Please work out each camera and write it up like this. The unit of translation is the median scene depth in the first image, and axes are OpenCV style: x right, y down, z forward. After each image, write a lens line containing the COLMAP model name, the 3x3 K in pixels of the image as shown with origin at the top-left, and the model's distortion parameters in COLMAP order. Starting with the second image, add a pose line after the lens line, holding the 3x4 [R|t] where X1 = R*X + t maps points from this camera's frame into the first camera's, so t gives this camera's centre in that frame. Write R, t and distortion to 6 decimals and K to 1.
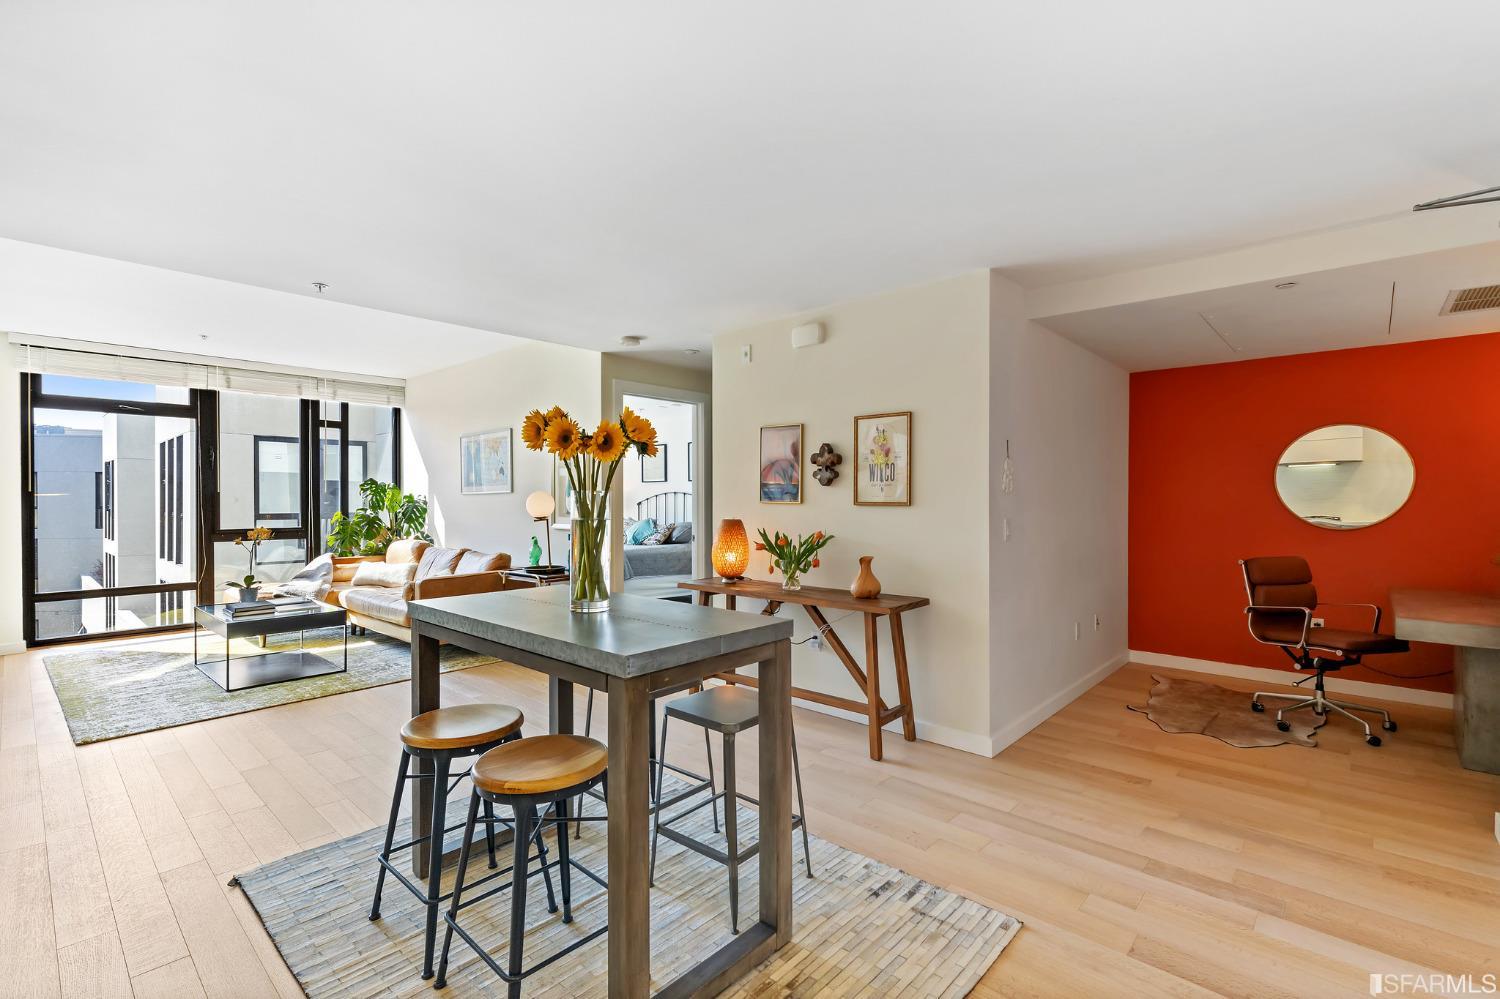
lens RADIAL K [[678.3, 0, 755.3], [0, 678.3, 503.7], [0, 0, 1]] dist [0.004692, 0.000602]
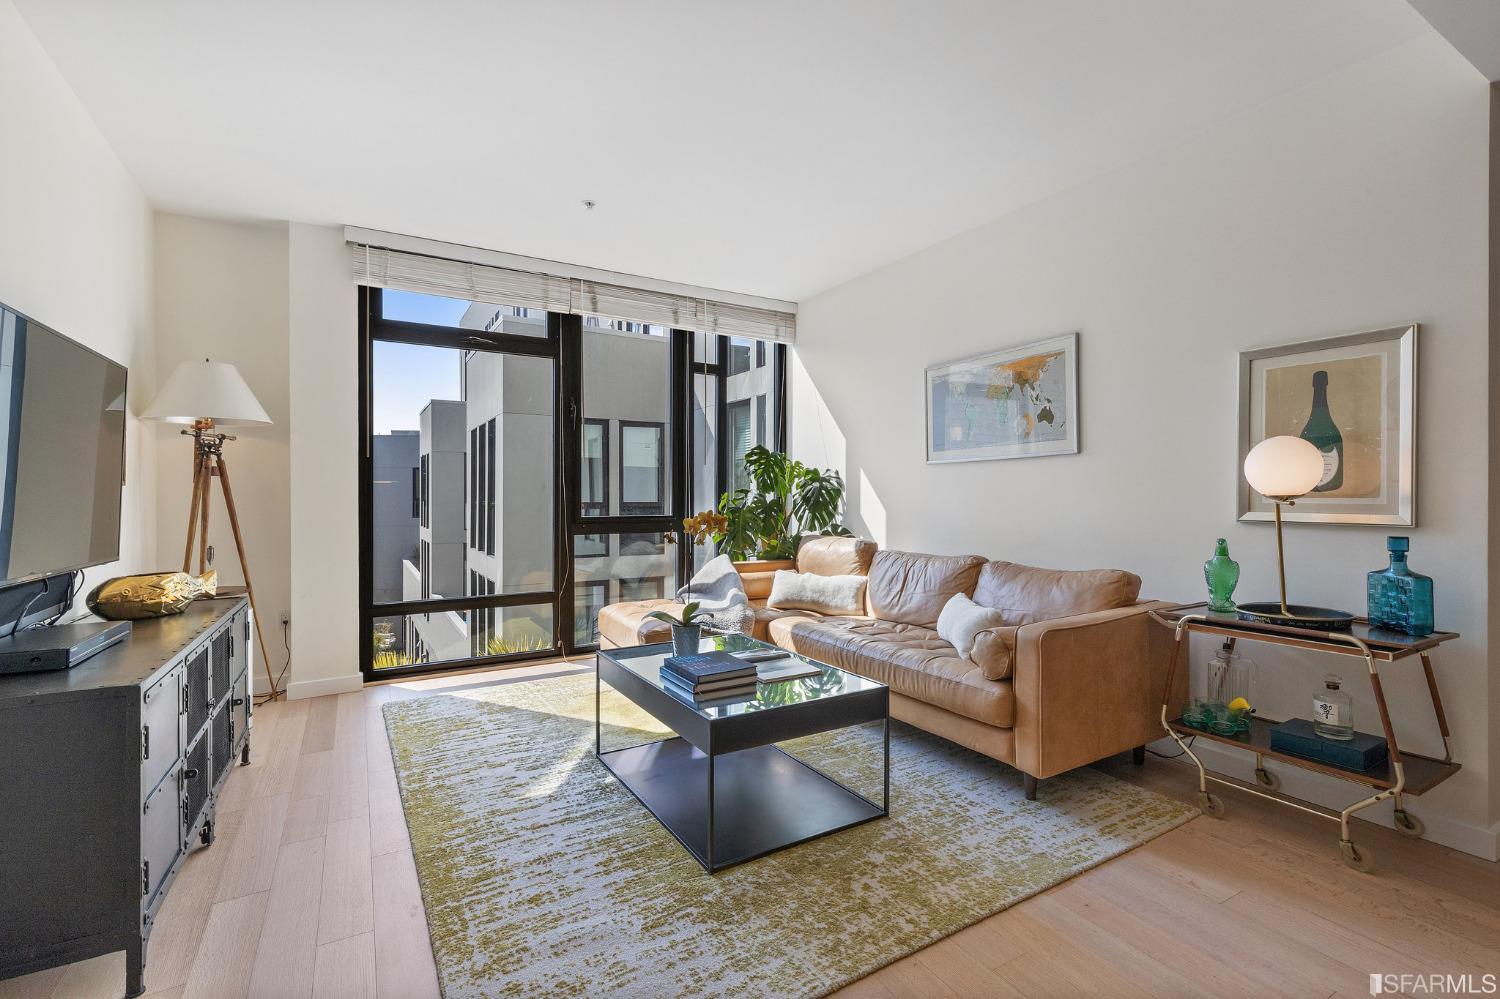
lens RADIAL K [[678.3, 0, 760.2], [0, 678.3, 500.7], [0, 0, 1]] dist [0.004692, 0.000602]
pose [[0.957731, 0.004635, -0.287629, -0.465578], [-0.004403, 0.999989, 0.001452, 0.021758], [0.287633, -0.000124, 0.957741, 0.437431]]
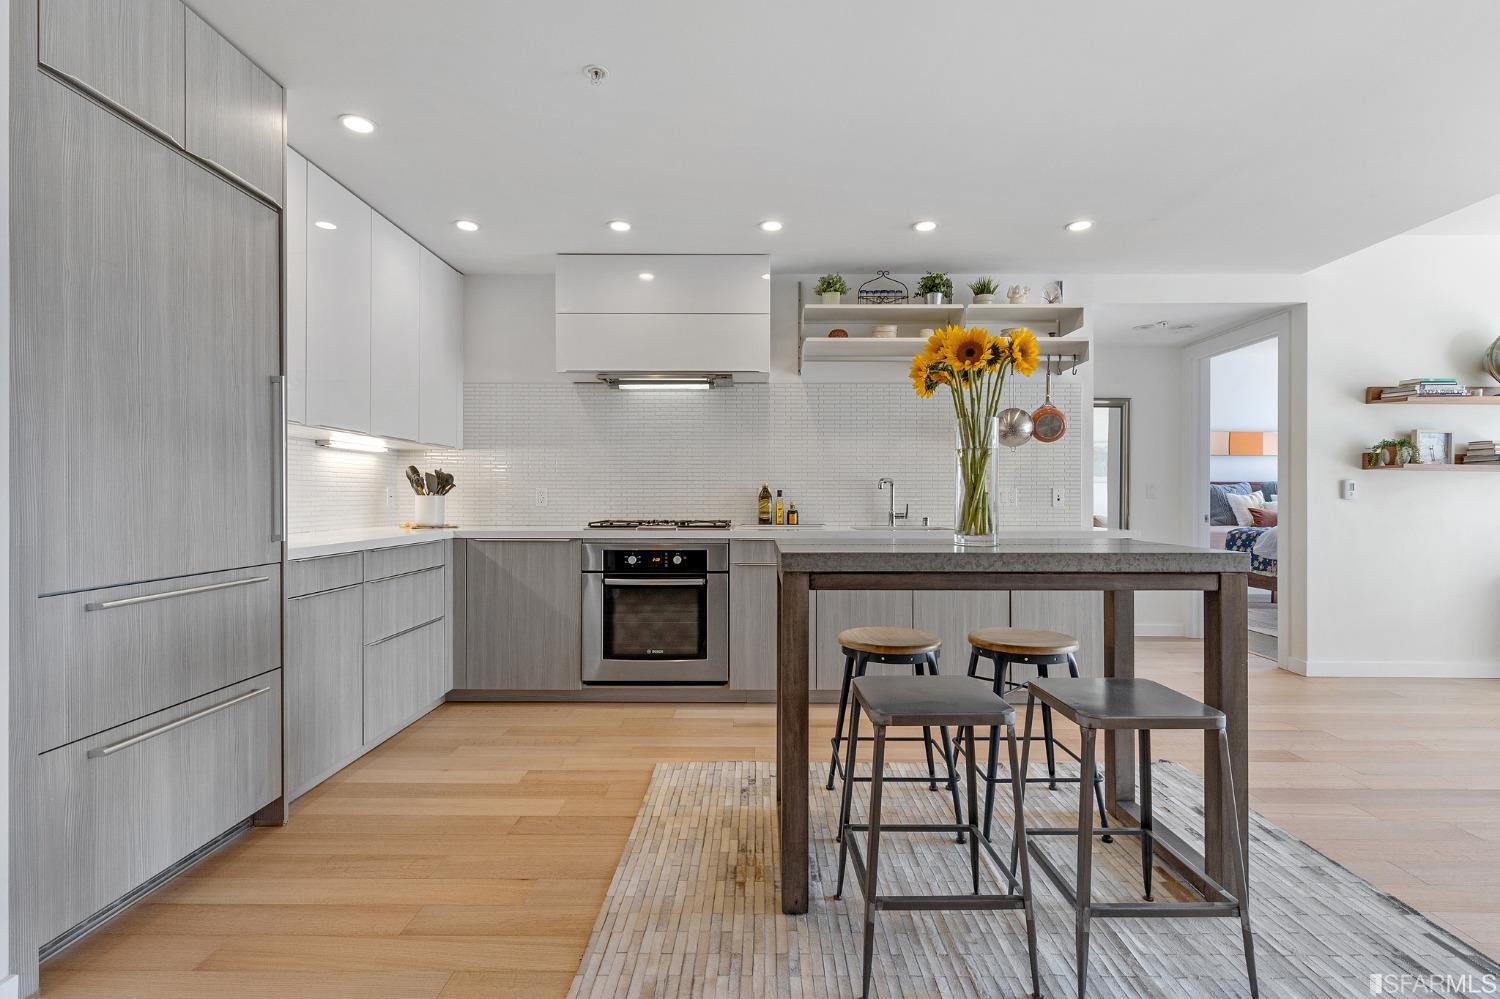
lens RADIAL K [[678.3, 0, 756.6], [0, 678.3, 495.2], [0, 0, 1]] dist [0.004692, 0.000602]
pose [[-0.743014, -0.001654, -0.669274, 0.224761], [-0.007901, 0.999949, 0.006300, 0.030554], [0.669230, 0.009969, -0.742989, 0.545275]]
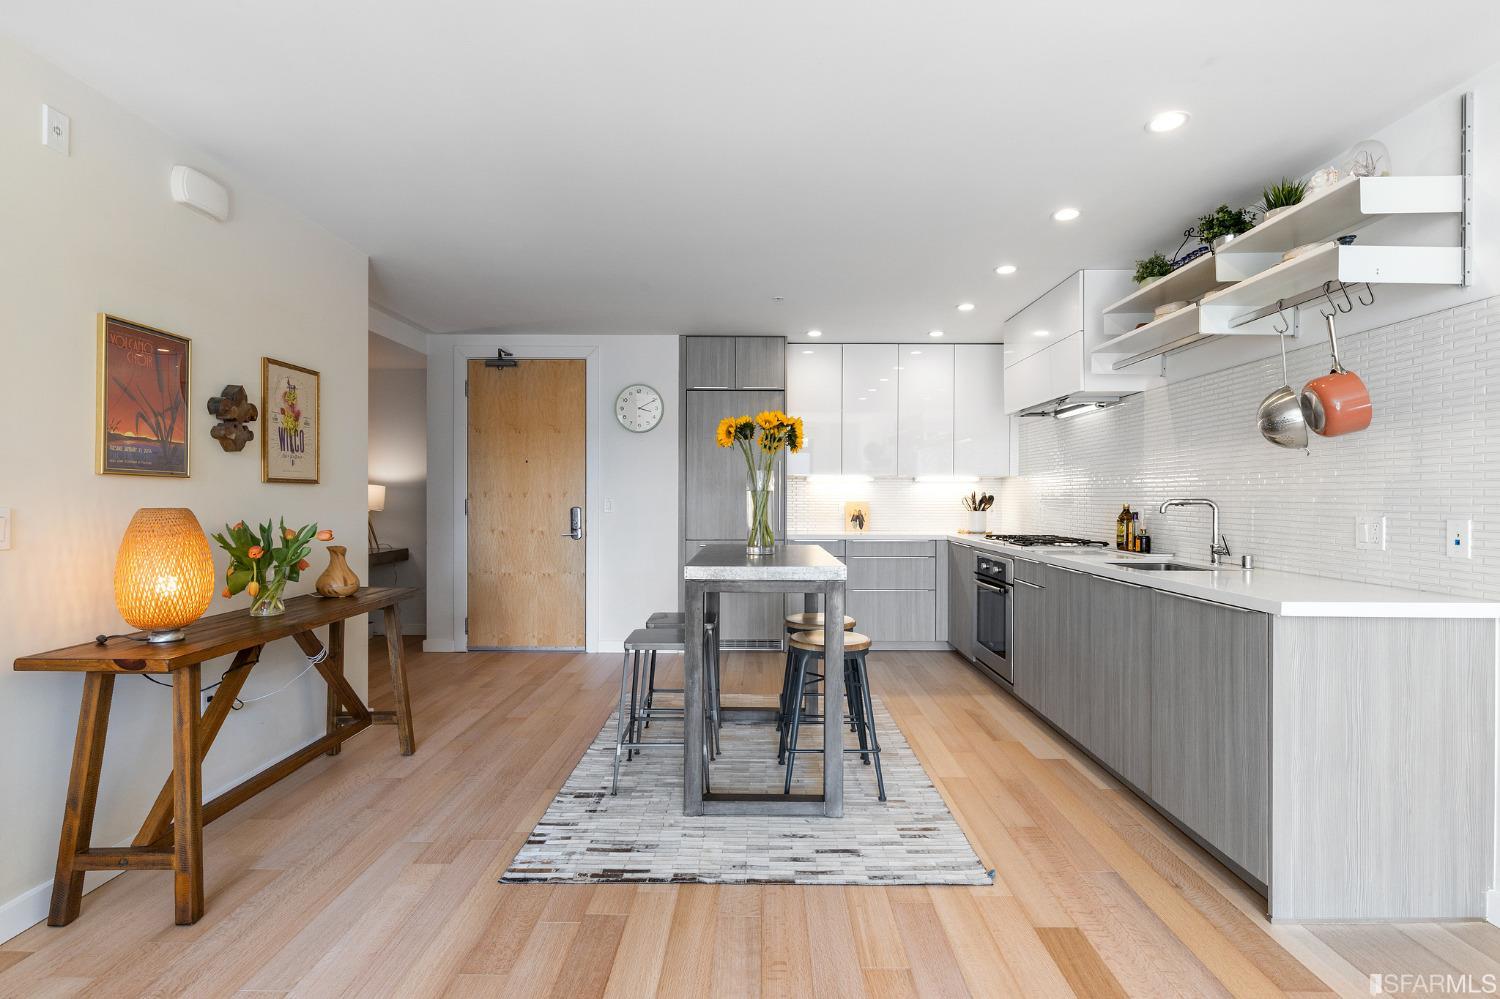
lens RADIAL K [[714.9, 0, 757.6], [0, 714.9, 501.7], [0, 0, 1]] dist [-0.000585, 0.000487]
pose [[-0.669052, -0.006861, 0.743184, -0.494155], [0.004901, 0.999895, 0.013643, 0.009917], [-0.743199, 0.012771, -0.668948, 0.733129]]
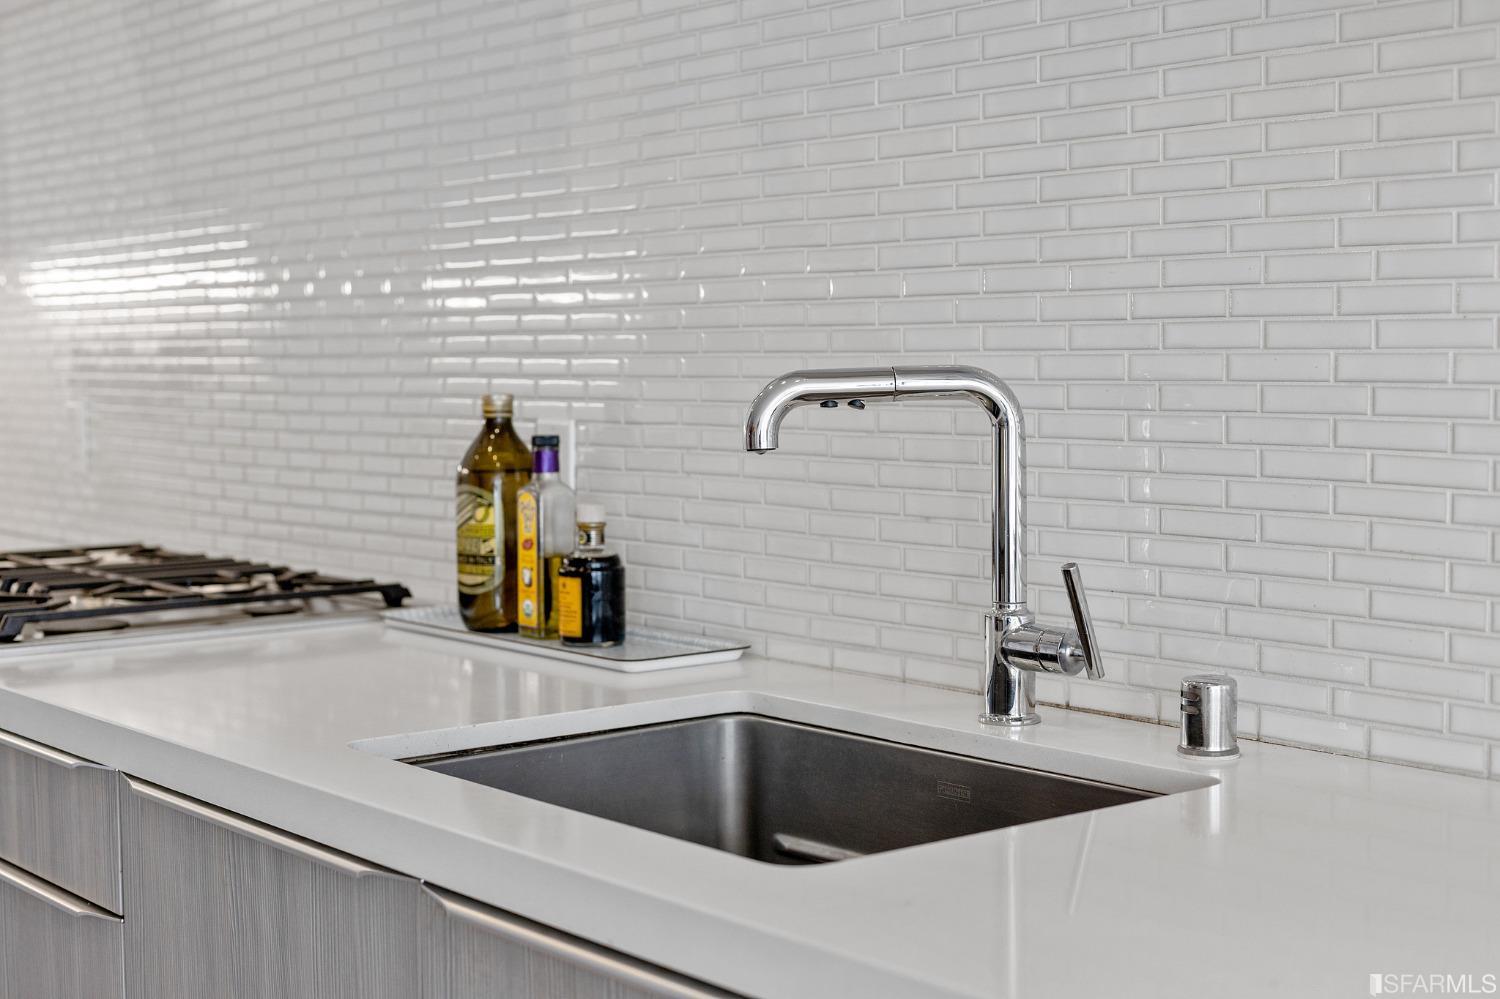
lens RADIAL K [[2164.9, 0, 749.5], [0, 2164.9, 502.7], [0, 0, 1]] dist [-0.148664, 0.000000]
pose [[-0.987471, 0.003353, 0.157762, -0.340409], [0.017186, 0.996113, 0.086397, 0.009457], [-0.156859, 0.088026, -0.983690, 0.422668]]
